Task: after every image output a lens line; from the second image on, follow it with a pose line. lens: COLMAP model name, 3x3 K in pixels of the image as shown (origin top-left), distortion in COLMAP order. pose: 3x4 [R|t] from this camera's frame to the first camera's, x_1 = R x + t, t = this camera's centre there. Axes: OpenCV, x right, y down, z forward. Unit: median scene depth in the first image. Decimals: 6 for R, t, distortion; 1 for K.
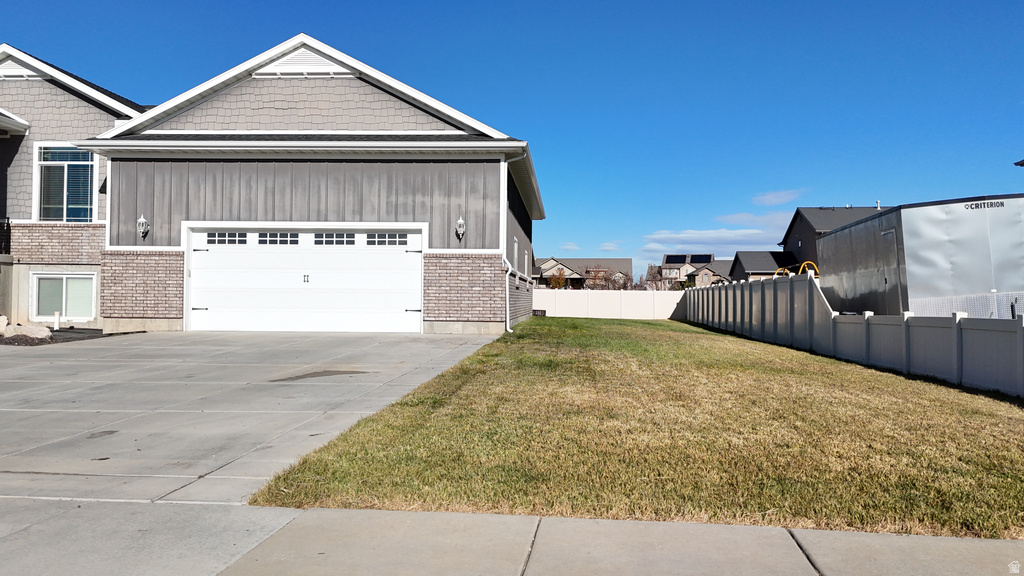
lens RADIAL K [[756.5, 0, 512.0], [0, 756.5, 288.0], [0, 0, 1]] dist [0.093471, -0.077275]
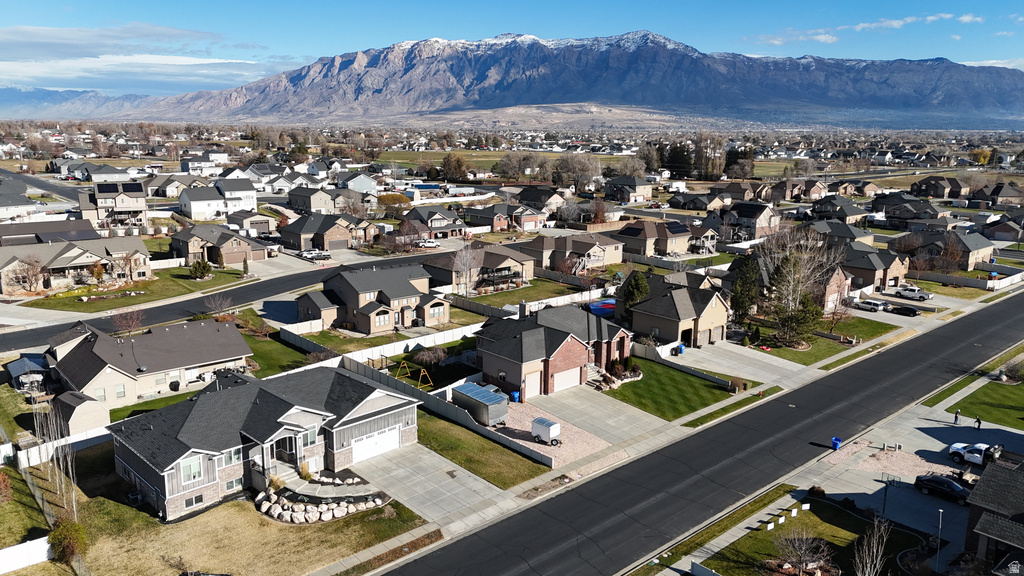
lens RADIAL K [[756.5, 0, 512.0], [0, 756.5, 288.0], [0, 0, 1]] dist [0.093471, -0.077275]
pose [[0.660123, -0.161716, 0.733543, -2.673823], [-0.016337, 0.973229, 0.229258, -1.789234], [-0.750980, -0.163322, 0.639809, -2.050105]]
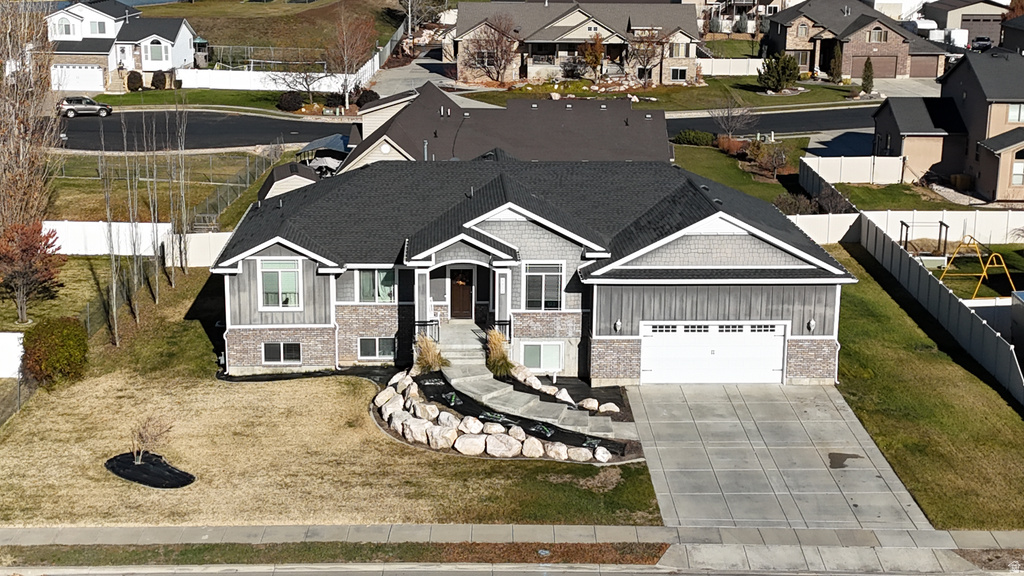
lens RADIAL K [[1496.1, 0, 512.0], [0, 1496.1, 288.0], [0, 0, 1]] dist [0.213839, -0.667453]
pose [[0.993103, -0.030801, 0.113128, -1.065530], [0.000010, 0.964899, 0.262622, -1.000467], [-0.117246, -0.260809, 0.958244, -2.028787]]
